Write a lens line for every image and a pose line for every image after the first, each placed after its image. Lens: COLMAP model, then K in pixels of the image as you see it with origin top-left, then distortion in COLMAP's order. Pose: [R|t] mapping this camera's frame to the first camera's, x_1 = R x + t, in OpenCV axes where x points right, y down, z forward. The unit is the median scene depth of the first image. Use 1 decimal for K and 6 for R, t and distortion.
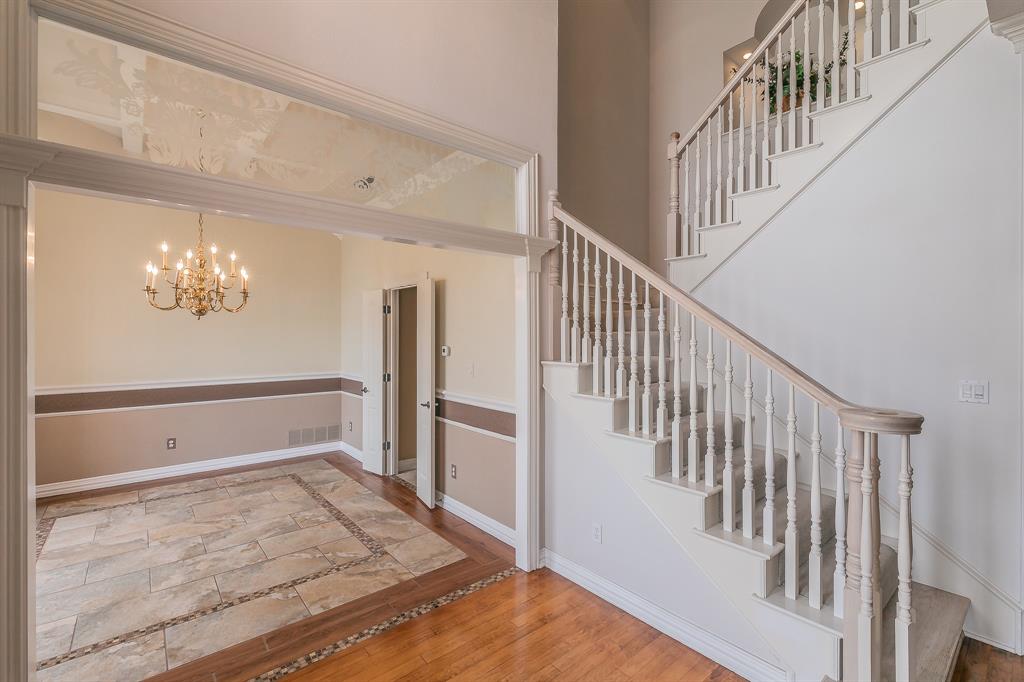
lens RADIAL K [[451.2, 0, 538.0], [0, 451.2, 336.2], [0, 0, 1]] dist [0.001445, 0.000395]
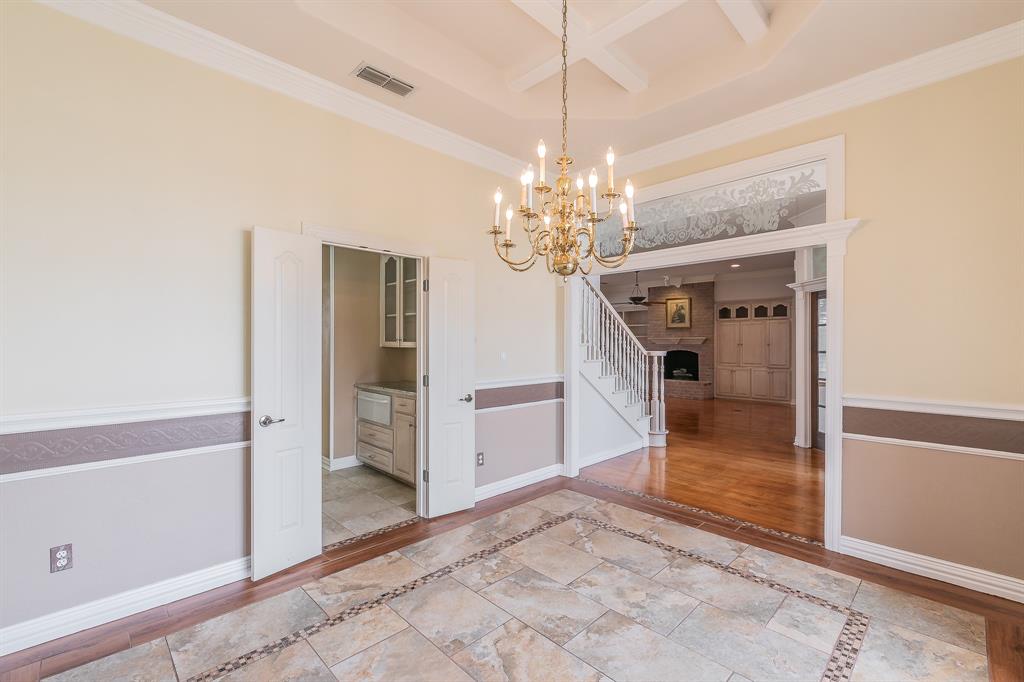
lens RADIAL K [[442.2, 0, 514.2], [0, 442.2, 342.9], [0, 0, 1]] dist [-0.000161, 0.000185]
pose [[-0.045771, -0.002619, 0.998949, -1.474545], [0.000916, 0.999996, 0.002664, 0.046525], [-0.998952, 0.001037, -0.045768, 1.214368]]
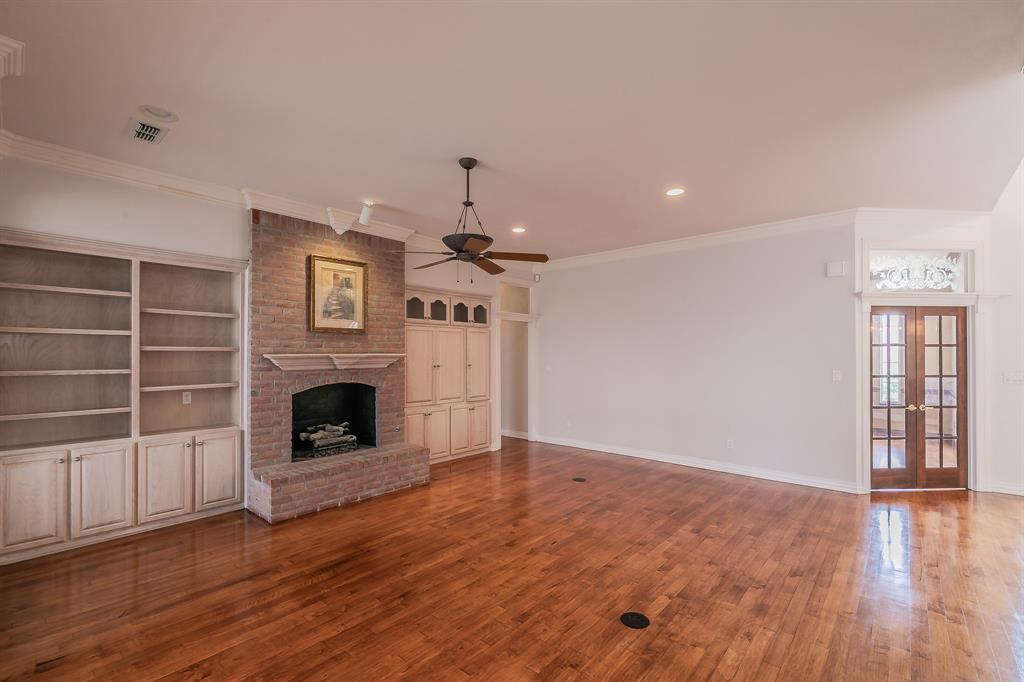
lens RADIAL K [[442.2, 0, 514.2], [0, 442.2, 342.9], [0, 0, 1]] dist [-0.000161, 0.000185]
pose [[-0.992810, -0.004939, -0.119598, 1.644166], [-0.001939, 0.999681, -0.025185, 0.016213], [0.119685, -0.024772, -0.992503, 1.288302]]
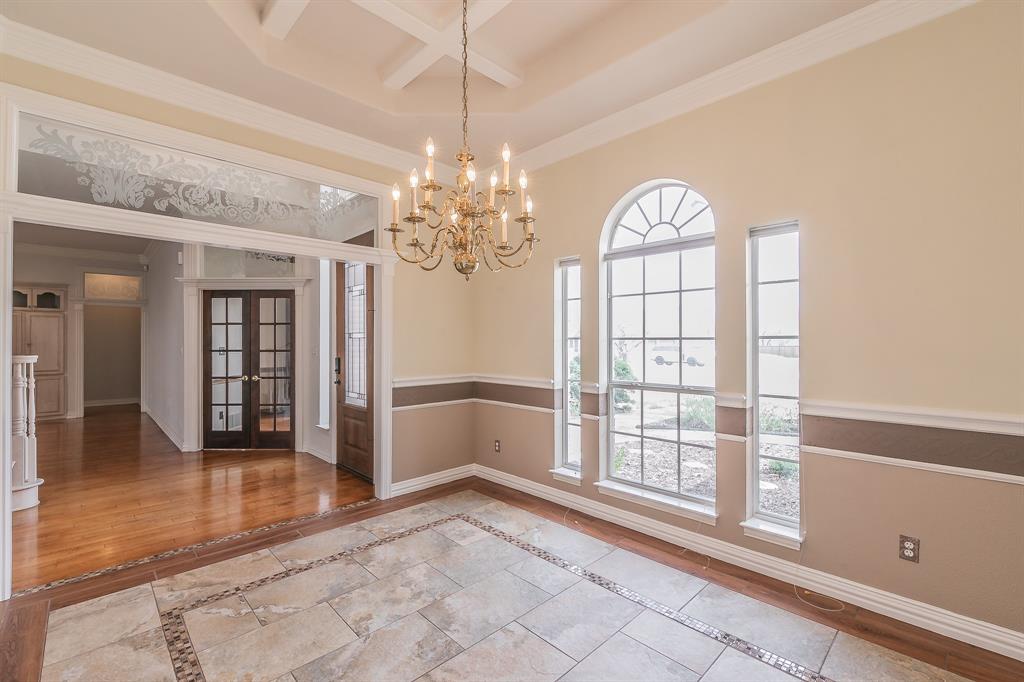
lens RADIAL K [[453.1, 0, 512.0], [0, 453.1, 341.0], [0, 0, 1]] dist [0.000467, -0.000288]
pose [[-0.999233, 0.001468, -0.039137, -0.876137], [0.001357, 0.999995, 0.002859, 0.046399], [0.039141, 0.002804, -0.999230, 1.768978]]
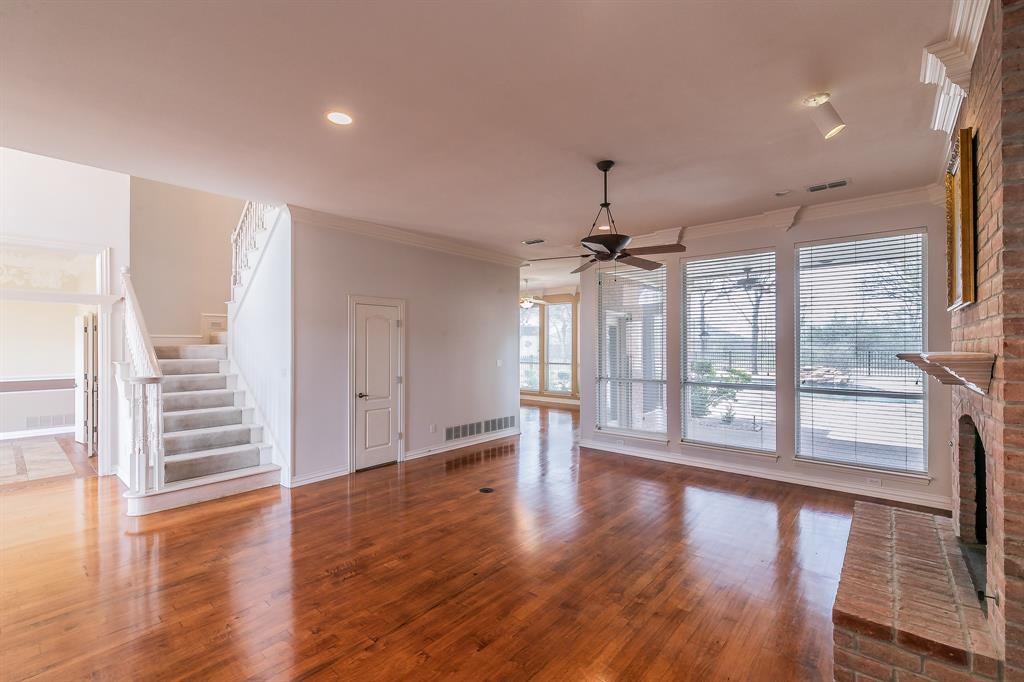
lens RADIAL K [[444.1, 0, 516.5], [0, 444.1, 347.9], [0, 0, 1]] dist [-0.001447, -0.000287]
pose [[0.991300, -0.004251, 0.131550, 1.253510], [0.003608, 0.999980, 0.005127, -0.001193], [-0.131569, -0.004607, 0.991296, -0.887258]]
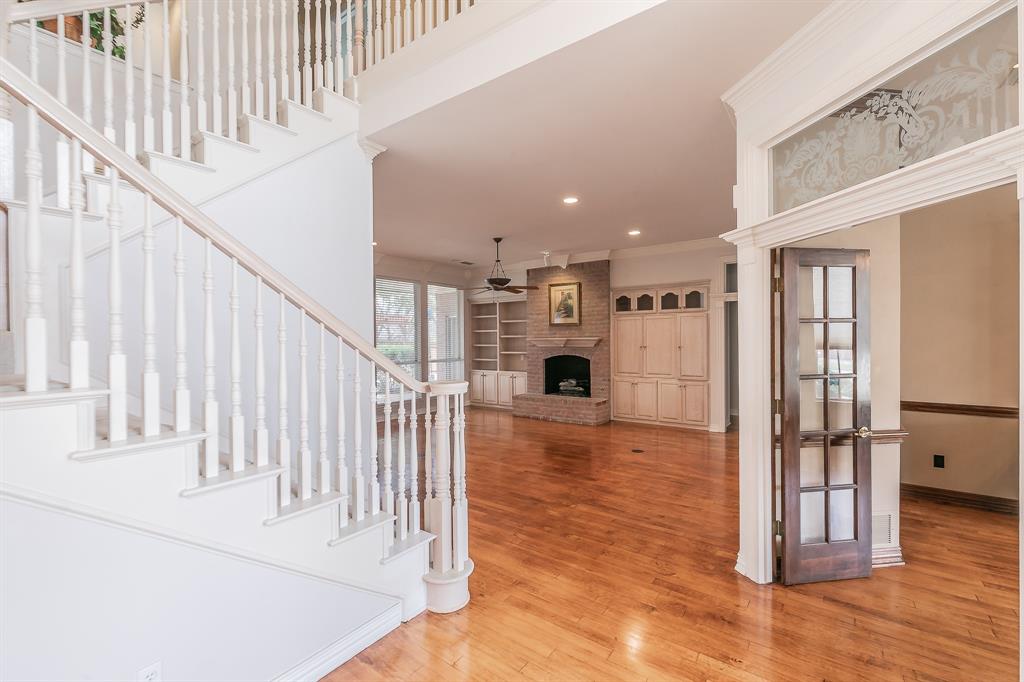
lens RADIAL K [[446.4, 0, 511.8], [0, 446.4, 338.1], [0, 0, 1]] dist [-0.000237, 0.000037]
pose [[-0.211436, -0.001097, 0.977391, -0.452385], [0.010715, 0.999937, 0.003440, 0.004411], [-0.977333, 0.011200, -0.211411, 0.578006]]
